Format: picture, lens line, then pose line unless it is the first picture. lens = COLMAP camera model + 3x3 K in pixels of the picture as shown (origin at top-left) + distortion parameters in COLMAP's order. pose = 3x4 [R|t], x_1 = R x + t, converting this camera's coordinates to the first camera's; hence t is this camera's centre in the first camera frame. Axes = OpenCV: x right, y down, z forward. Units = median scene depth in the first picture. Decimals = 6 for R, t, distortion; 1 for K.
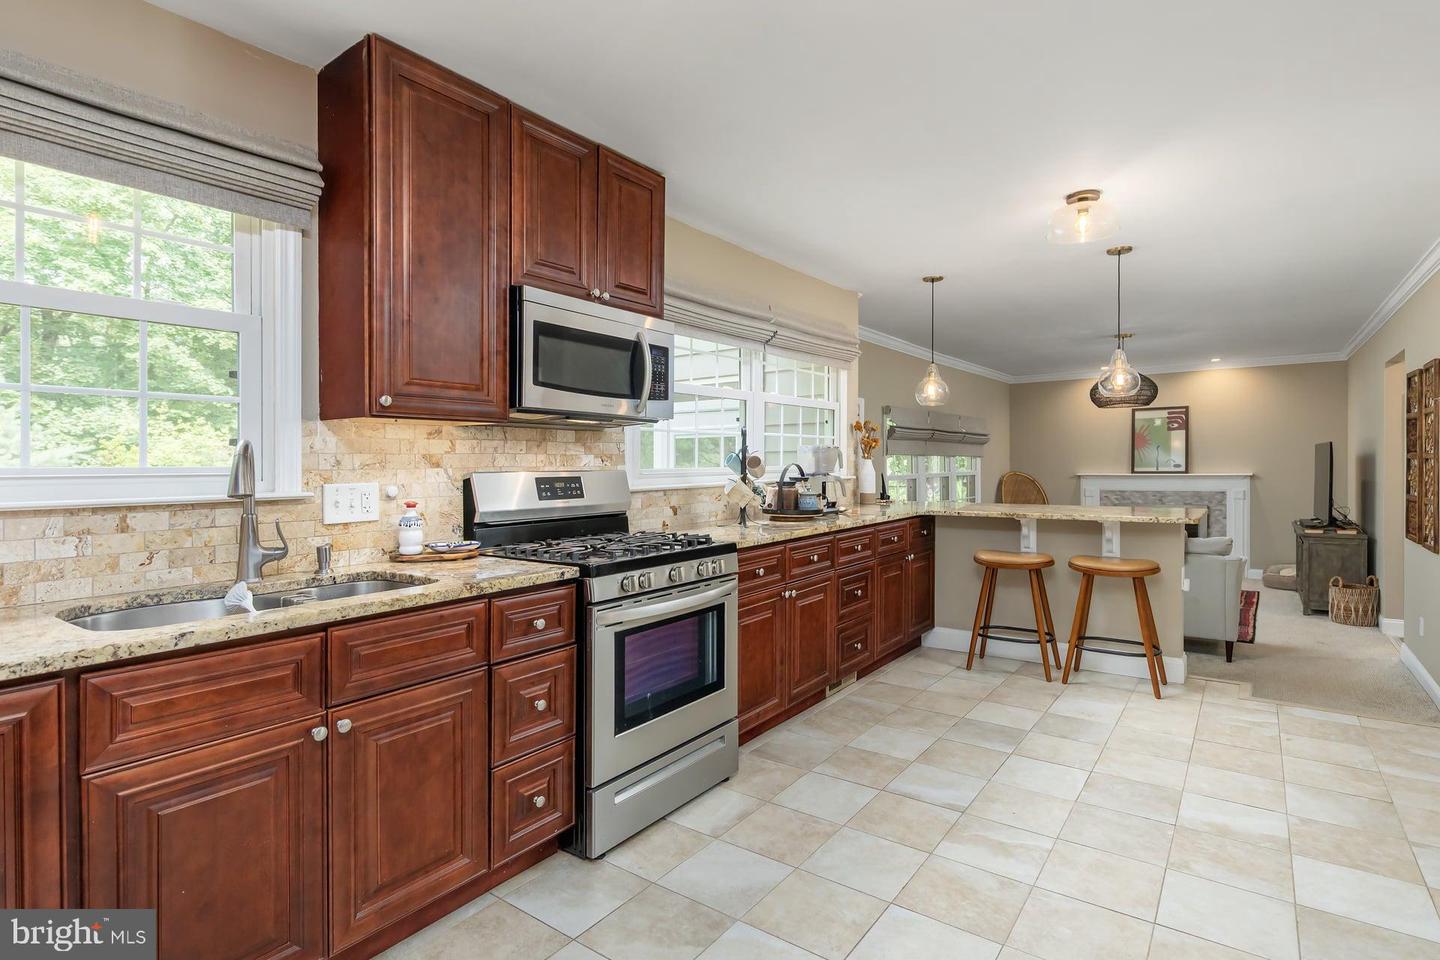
lens RADIAL K [[702.0, 0, 772.1], [0, 702.0, 474.2], [0, 0, 1]] dist [-0.001436, -0.000454]
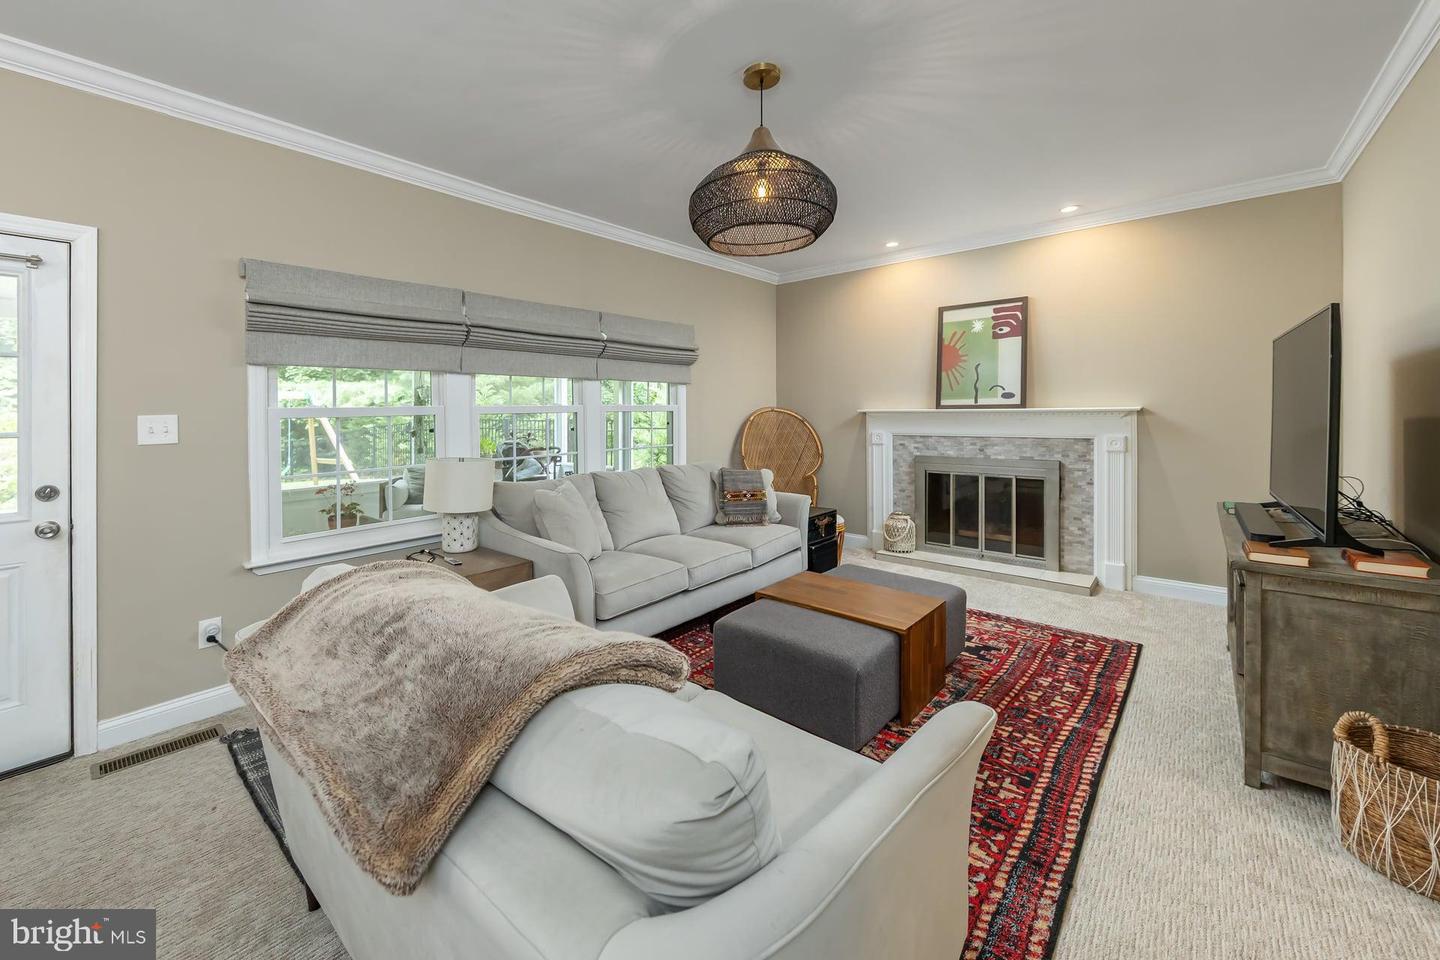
lens RADIAL K [[543.6, 0, 686.1], [0, 543.6, 420.2], [0, 0, 1]] dist [0.001475, 0.000267]
pose [[0.988892, -0.000080, -0.148633, 0.454865], [0.001204, 0.999971, 0.007471, 0.006896], [0.148629, -0.007567, 0.988864, 0.600907]]
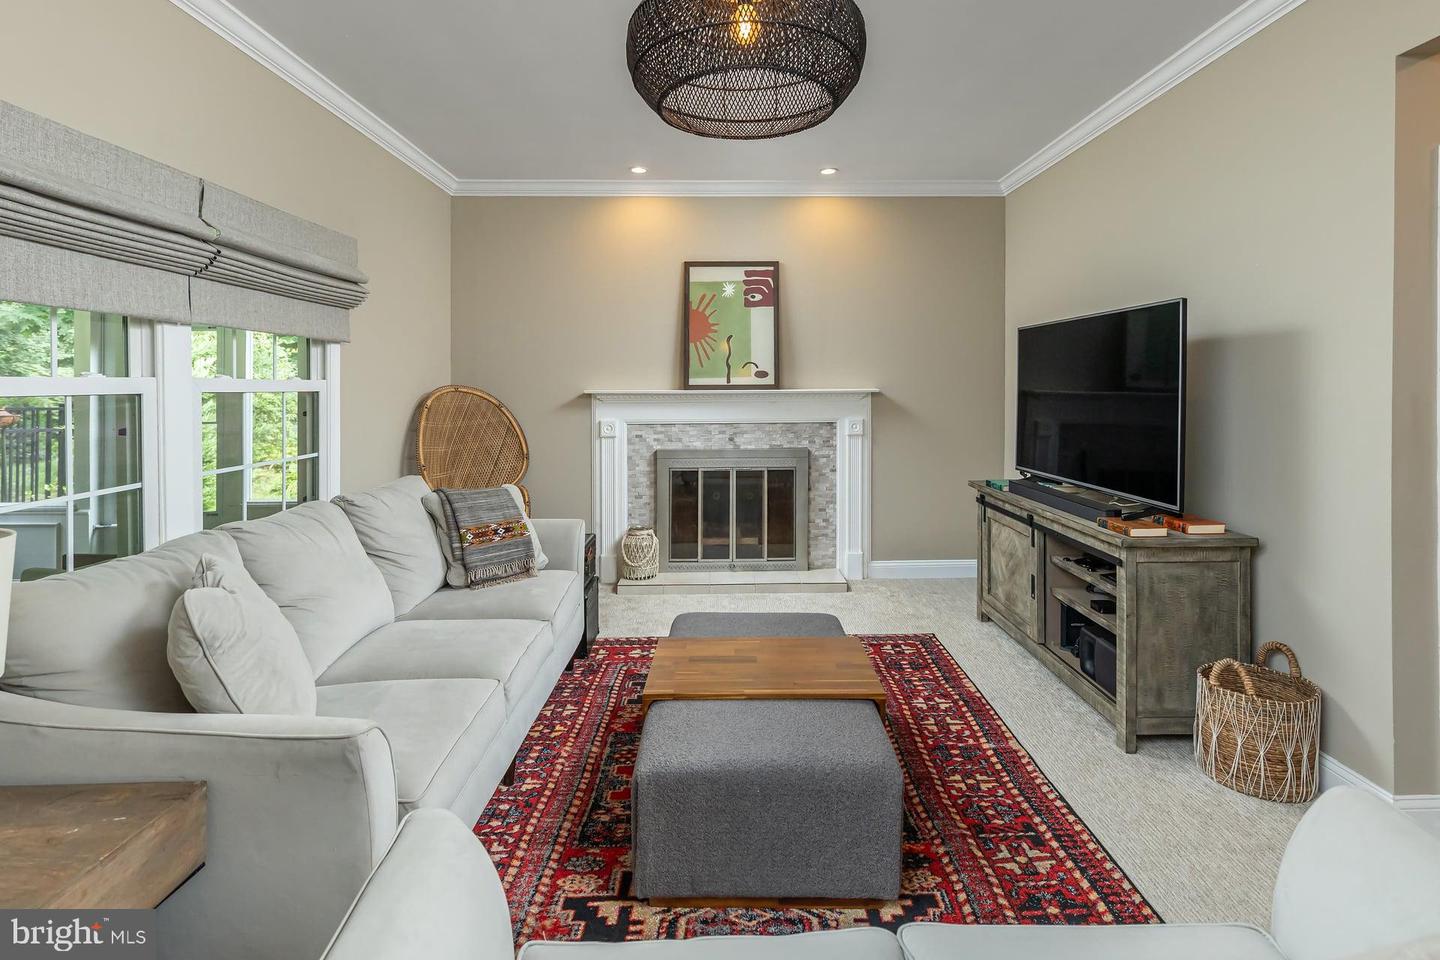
lens RADIAL K [[702.0, 0, 710.0], [0, 702.0, 400.1], [0, 0, 1]] dist [0.009725, -0.000413]
pose [[0.838729, -0.006021, 0.544515, 0.318895], [0.003597, 0.999978, 0.005517, 0.005170], [-0.544536, -0.002668, 0.838733, 0.713768]]
